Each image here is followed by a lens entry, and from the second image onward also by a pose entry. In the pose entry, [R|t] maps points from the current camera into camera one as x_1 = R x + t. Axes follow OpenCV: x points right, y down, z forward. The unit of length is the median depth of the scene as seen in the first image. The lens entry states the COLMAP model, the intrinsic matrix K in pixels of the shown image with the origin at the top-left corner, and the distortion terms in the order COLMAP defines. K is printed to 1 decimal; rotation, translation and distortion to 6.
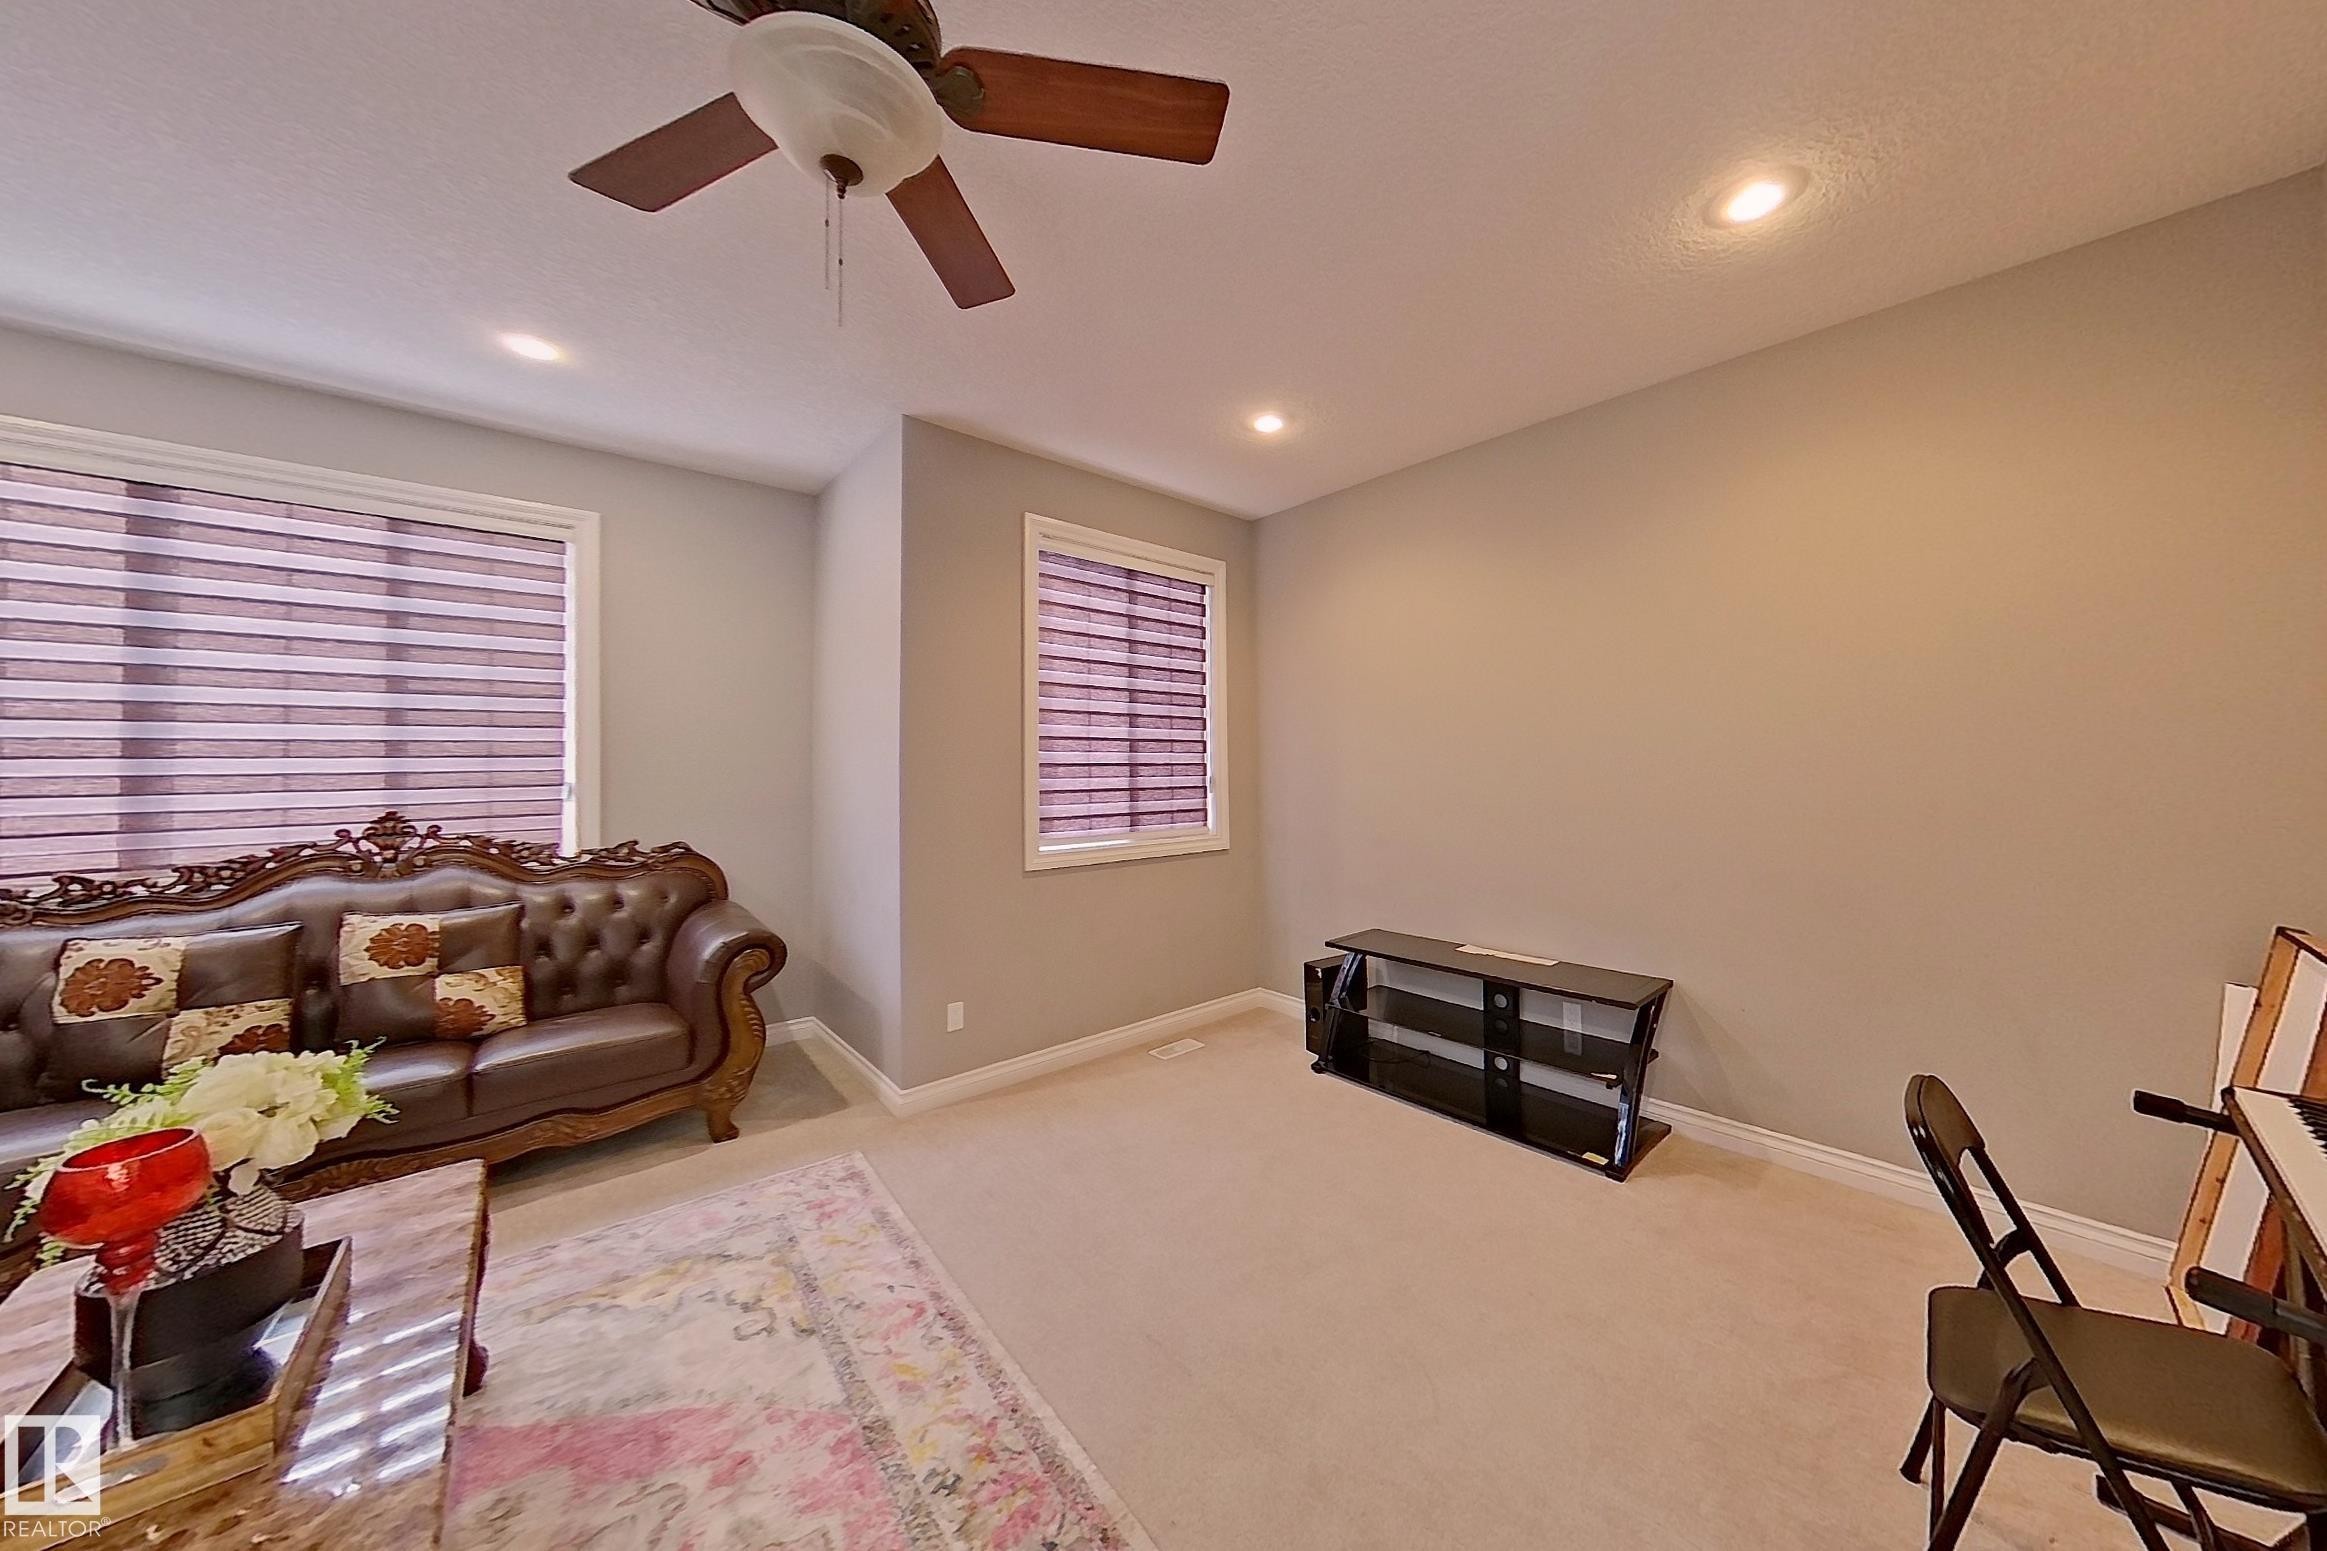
lens RADIAL K [[751.5, 0, 1157.6], [0, 751.5, 758.0], [0, 0, 1]] dist [0.012460, -0.002234]
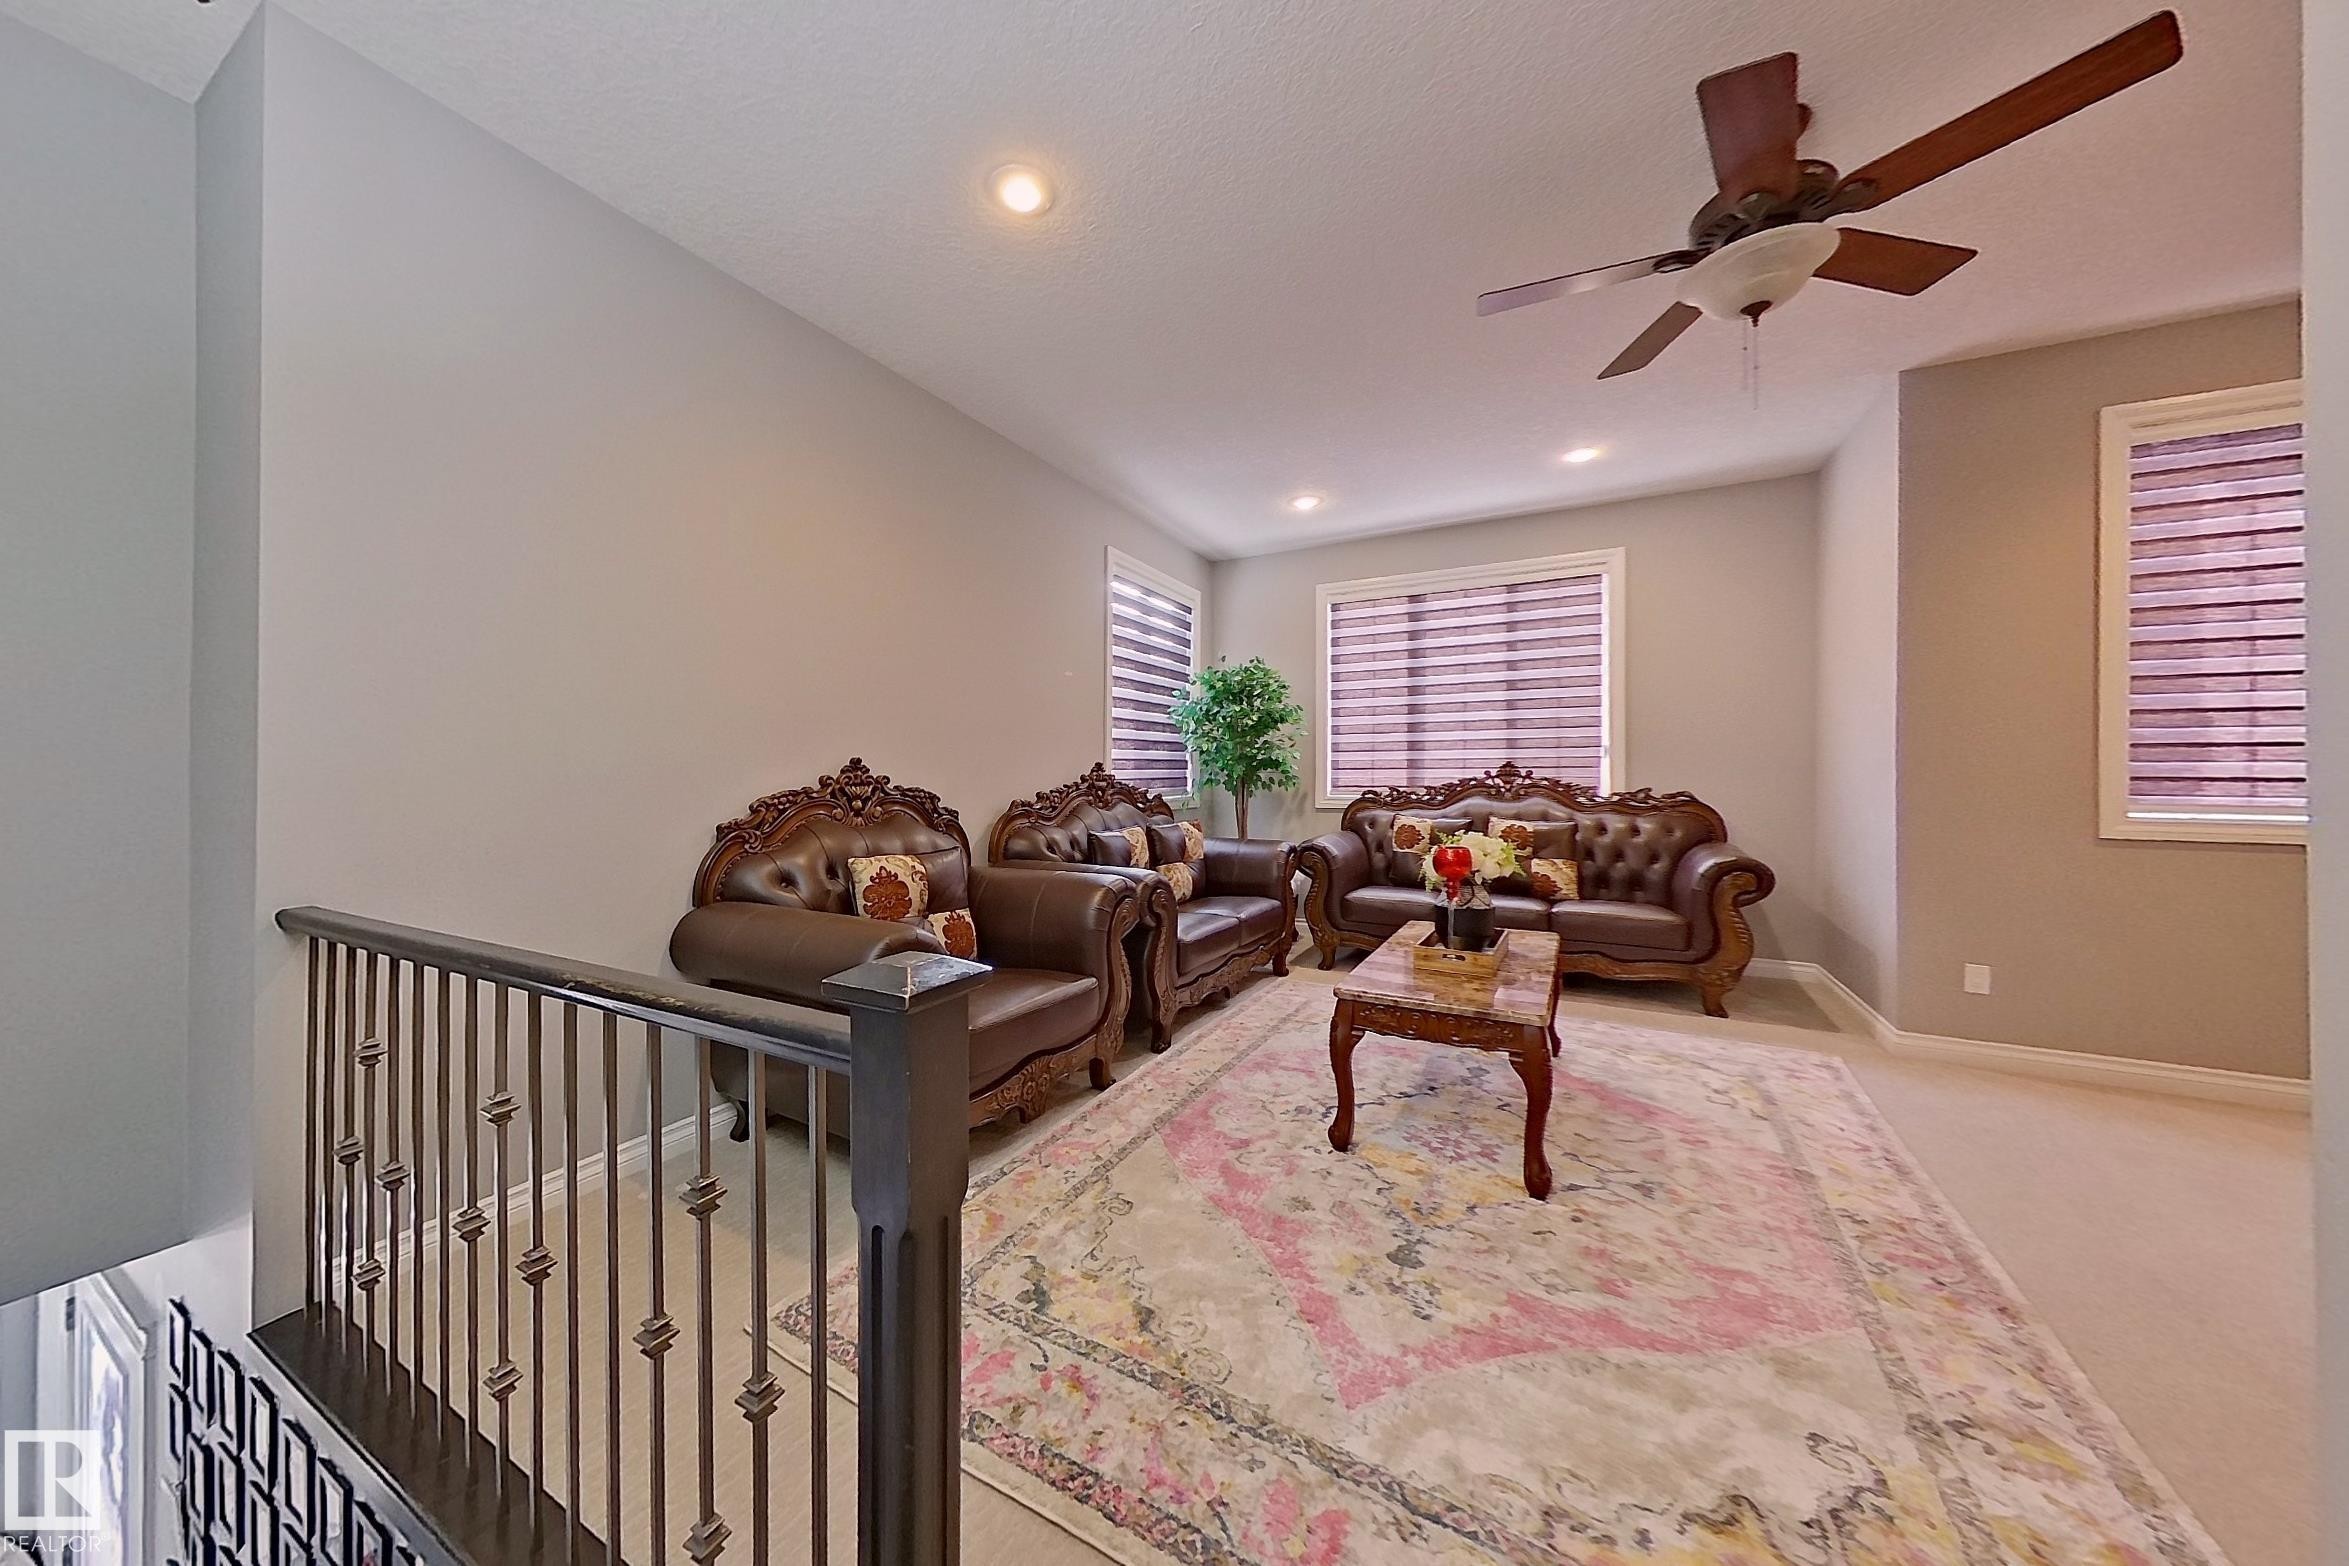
lens RADIAL K [[758.6, 0, 1168.6], [0, 758.6, 765.3], [0, 0, 1]] dist [0.012460, -0.002234]
pose [[0.372452, 0.001182, -0.928051, 0.271361], [0.006357, 0.999972, 0.003825, 0.069381], [0.928030, -0.007324, 0.372434, -0.324601]]
